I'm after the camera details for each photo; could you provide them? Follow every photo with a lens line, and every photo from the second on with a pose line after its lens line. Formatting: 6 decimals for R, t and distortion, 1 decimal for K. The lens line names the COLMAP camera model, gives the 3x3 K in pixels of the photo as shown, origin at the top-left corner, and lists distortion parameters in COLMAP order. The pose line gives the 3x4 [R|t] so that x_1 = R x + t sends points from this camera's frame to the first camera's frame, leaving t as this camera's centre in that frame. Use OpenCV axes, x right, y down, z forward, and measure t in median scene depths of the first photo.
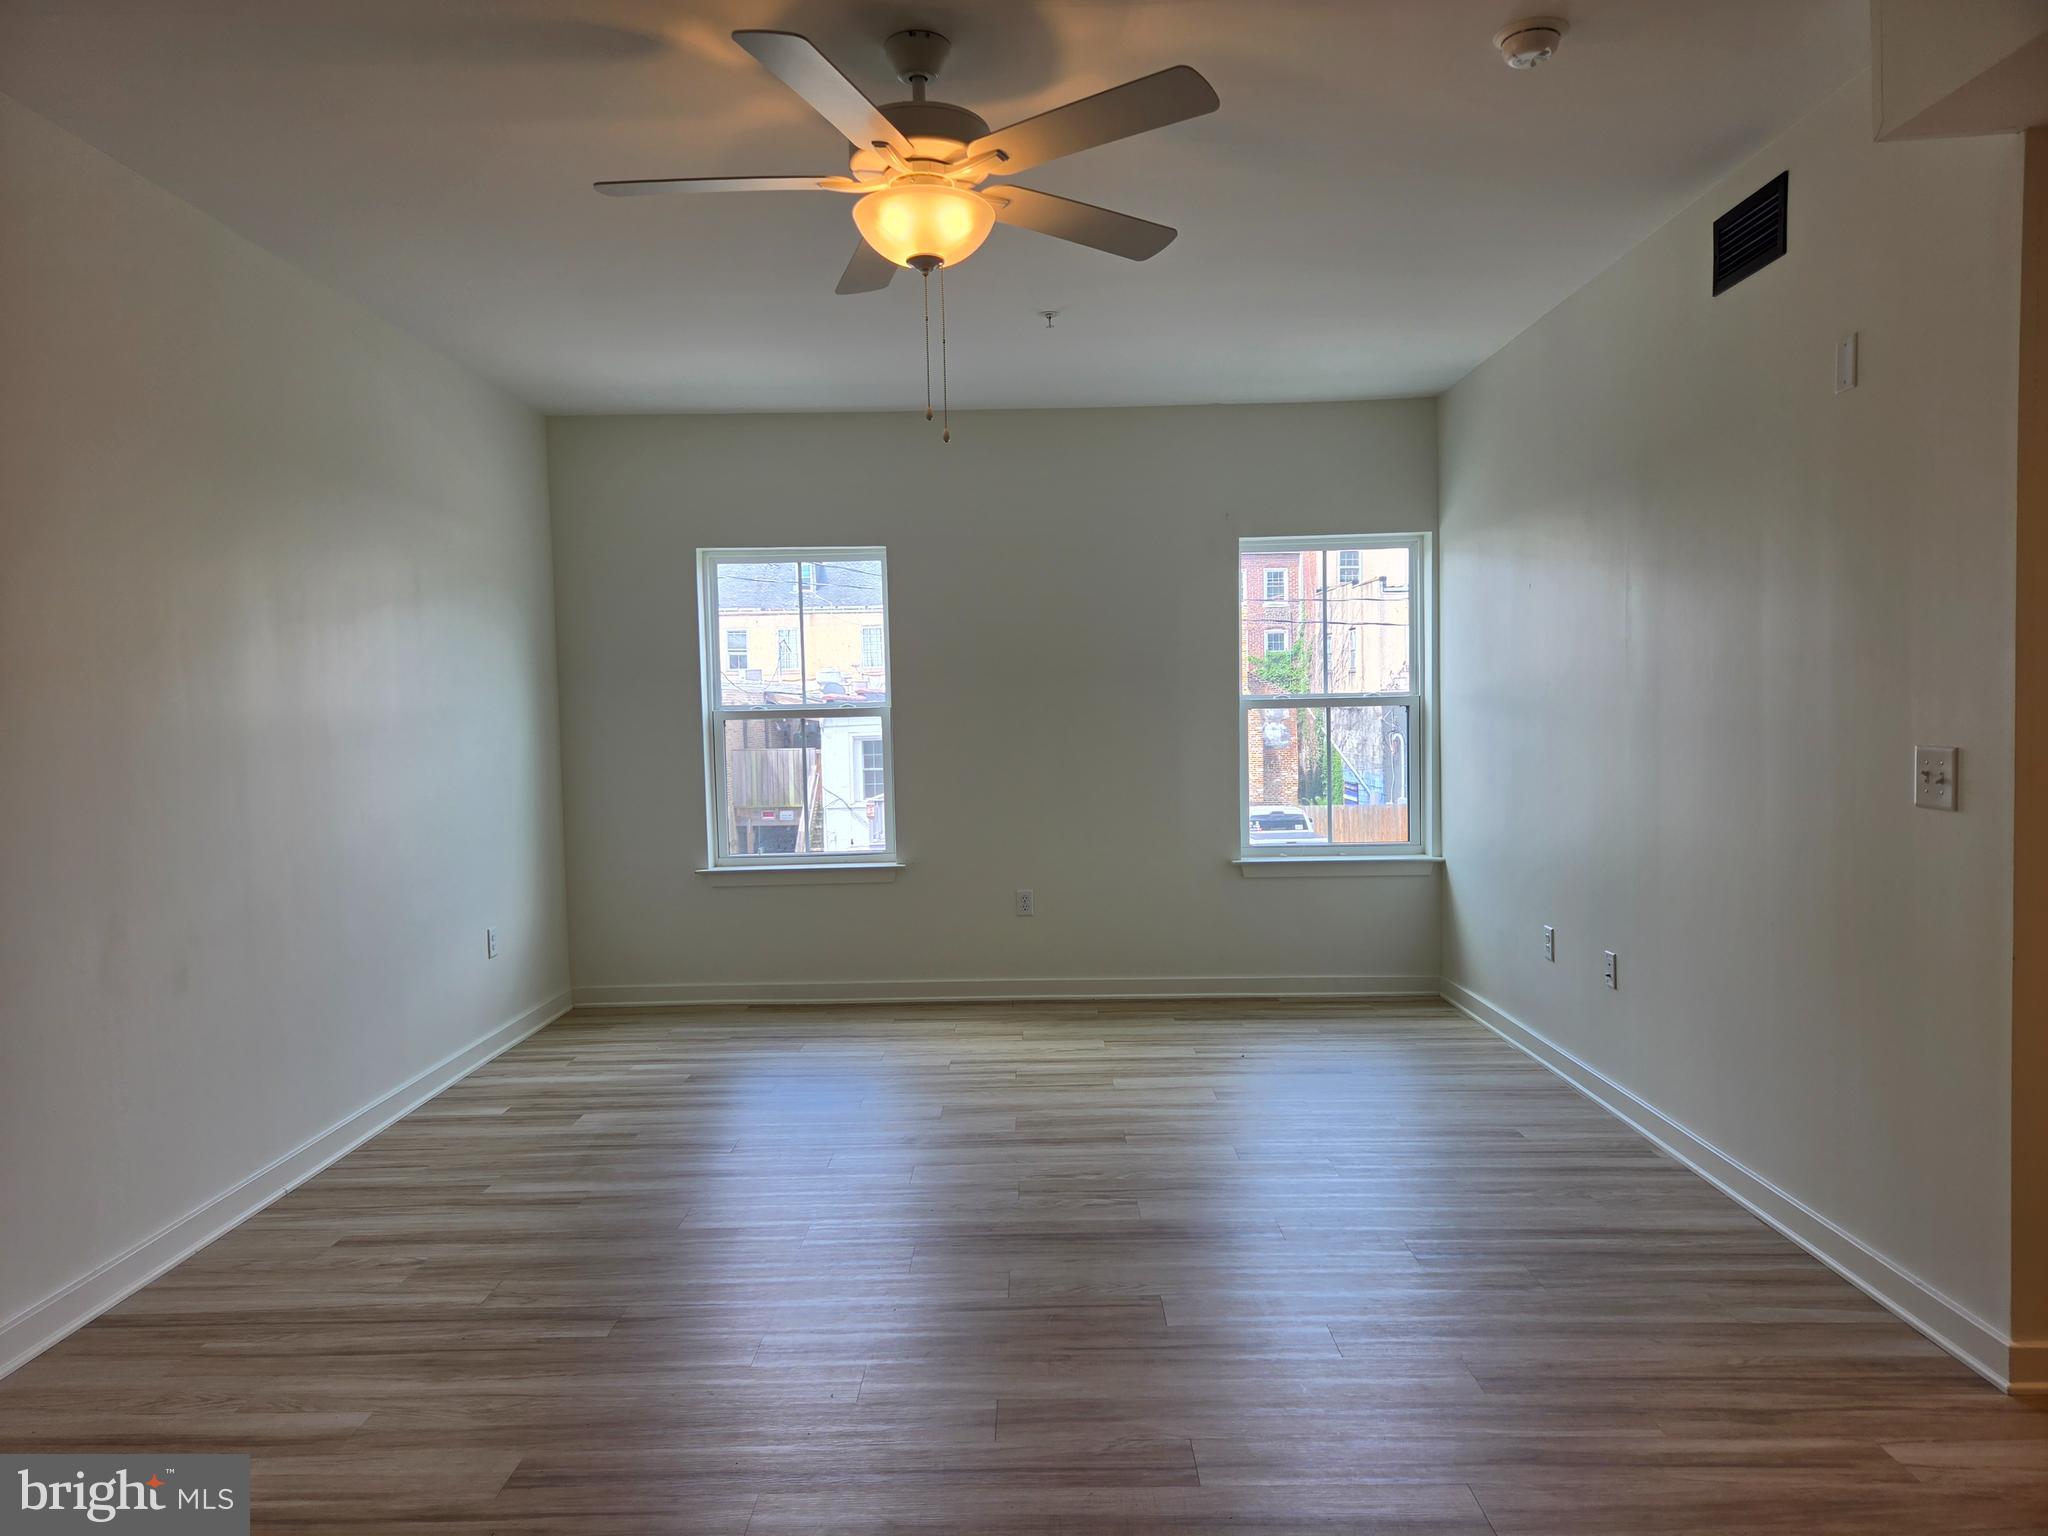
lens RADIAL K [[1382.8, 0, 1014.5], [0, 1382.8, 765.7], [0, 0, 1]] dist [0.071300, -0.056775]
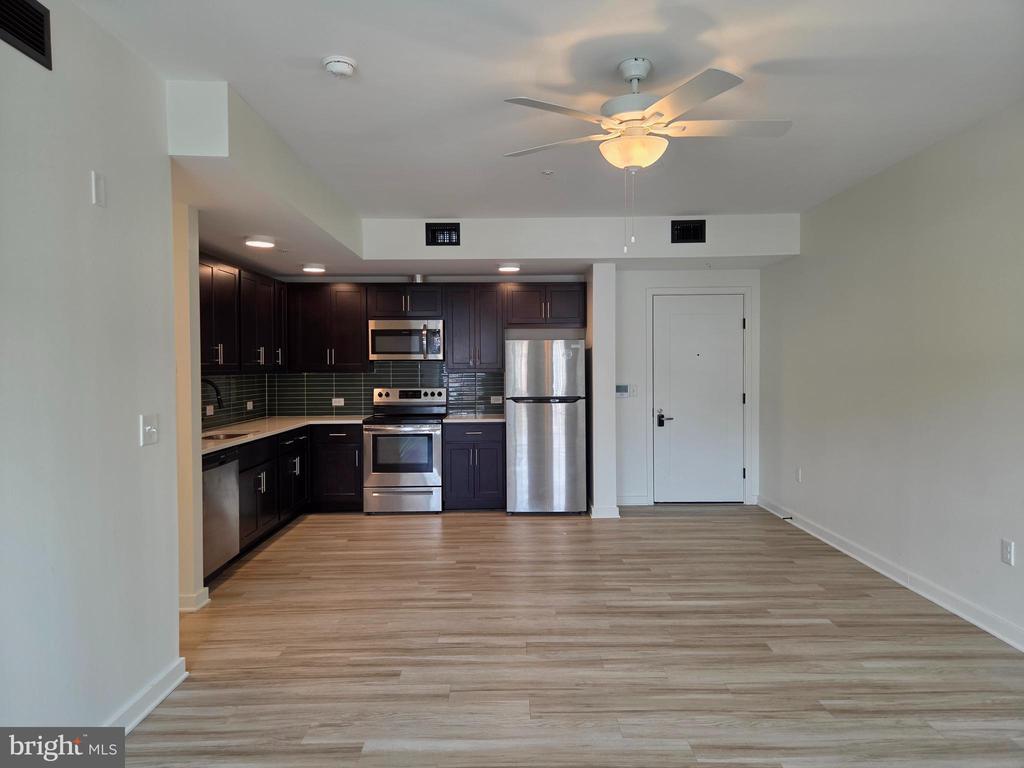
lens RADIAL K [[691.0, 0, 516.0], [0, 691.0, 377.8], [0, 0, 1]] dist [0.070777, -0.057841]
pose [[-0.999330, 0.027987, -0.023566, 0.087771], [0.026457, 0.997669, 0.062895, -0.070631], [0.025272, 0.062229, -0.997742, 1.234815]]
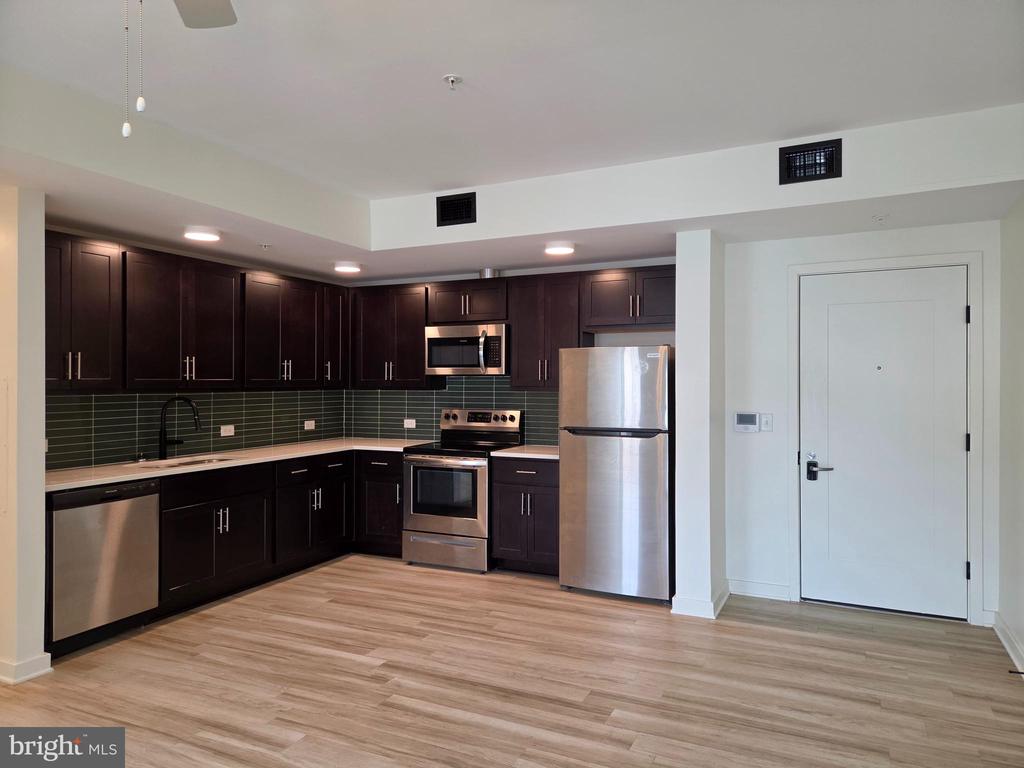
lens RADIAL K [[691.0, 0, 516.0], [0, 691.0, 377.8], [0, 0, 1]] dist [0.070777, -0.057841]
pose [[-0.907324, 0.022623, 0.419824, -0.289283], [0.038141, 0.998863, 0.028605, -0.047726], [-0.418699, 0.041967, -0.907155, 0.800220]]
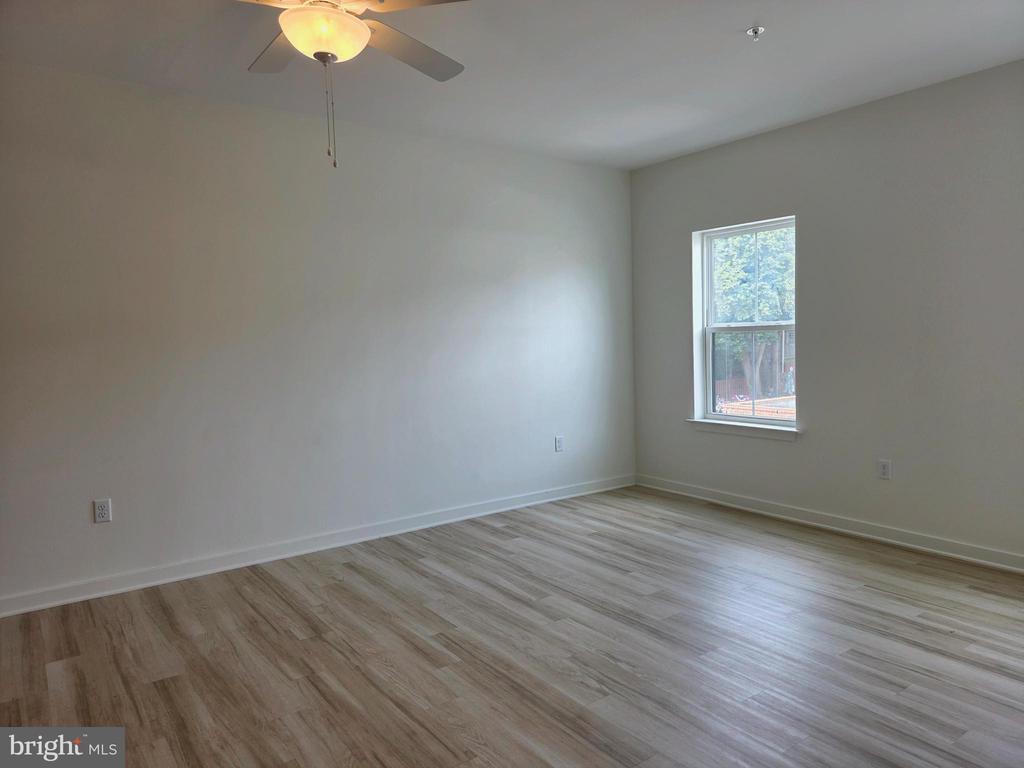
lens RADIAL K [[691.0, 0, 516.0], [0, 691.0, 377.8], [0, 0, 1]] dist [0.070777, -0.057841]
pose [[0.599541, 0.054409, -0.798492, 0.441868], [-0.022379, 0.998436, 0.051230, -0.021941], [0.800031, -0.012845, 0.599821, 0.411302]]
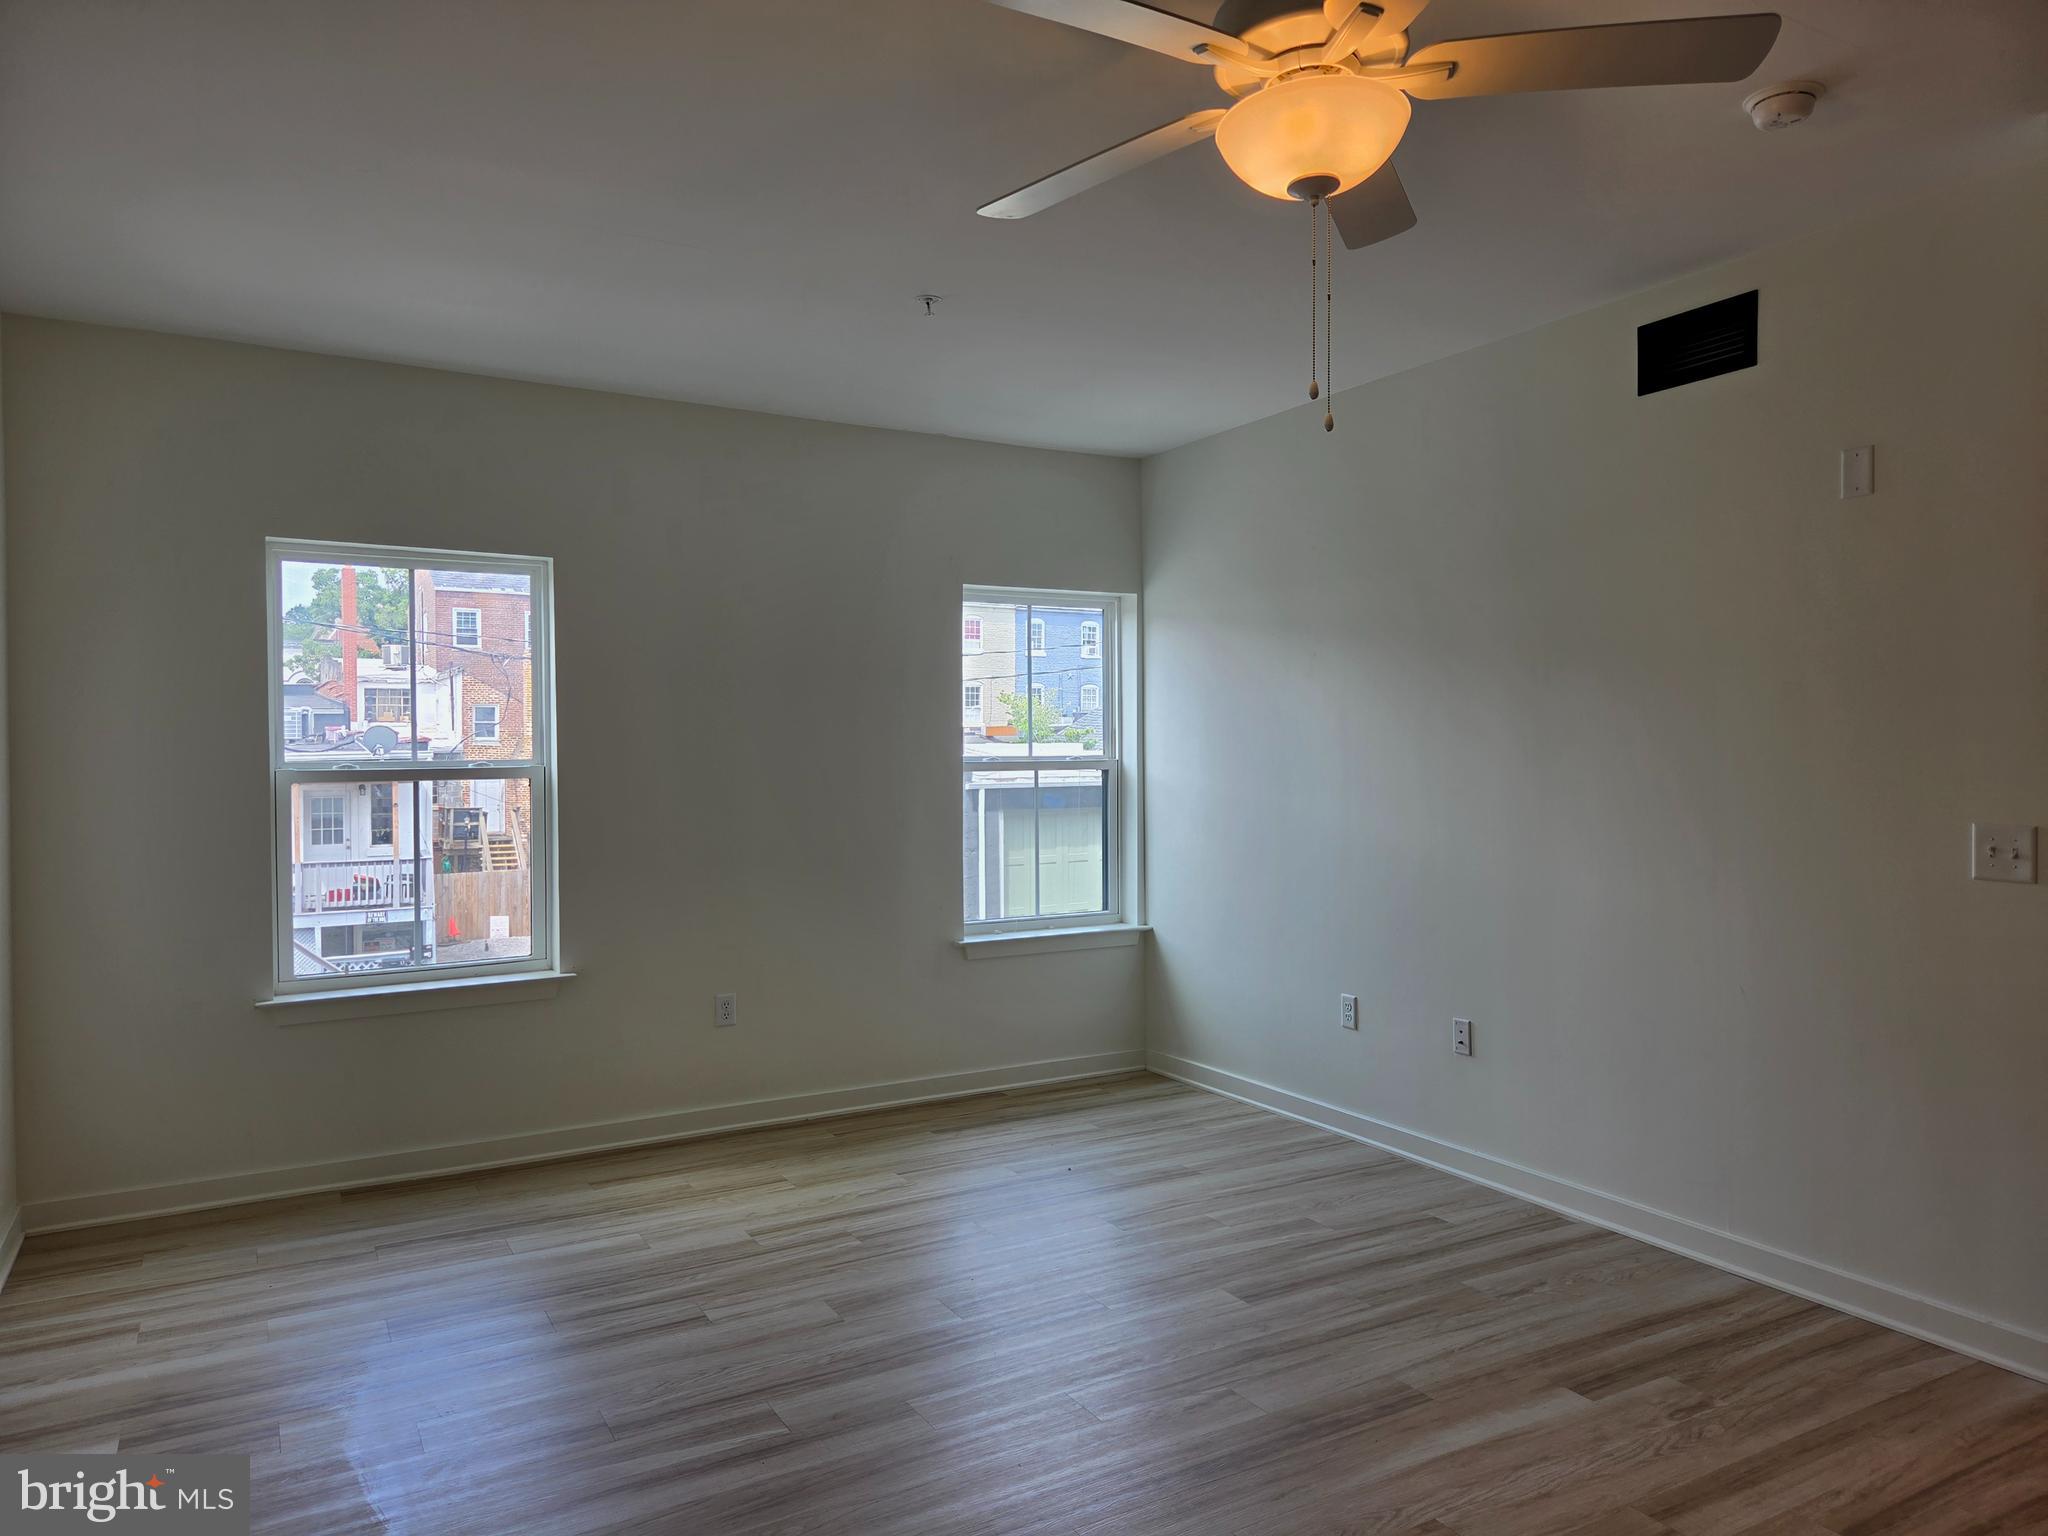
lens RADIAL K [[1373.7, 0, 1044.8], [0, 1373.7, 752.6], [0, 0, 1]] dist [0.063781, -0.052582]
pose [[0.855750, 0.013549, 0.517212, -0.337685], [0.010936, 0.998960, -0.044262, -0.018157], [-0.517273, 0.043533, 0.854712, 0.274119]]
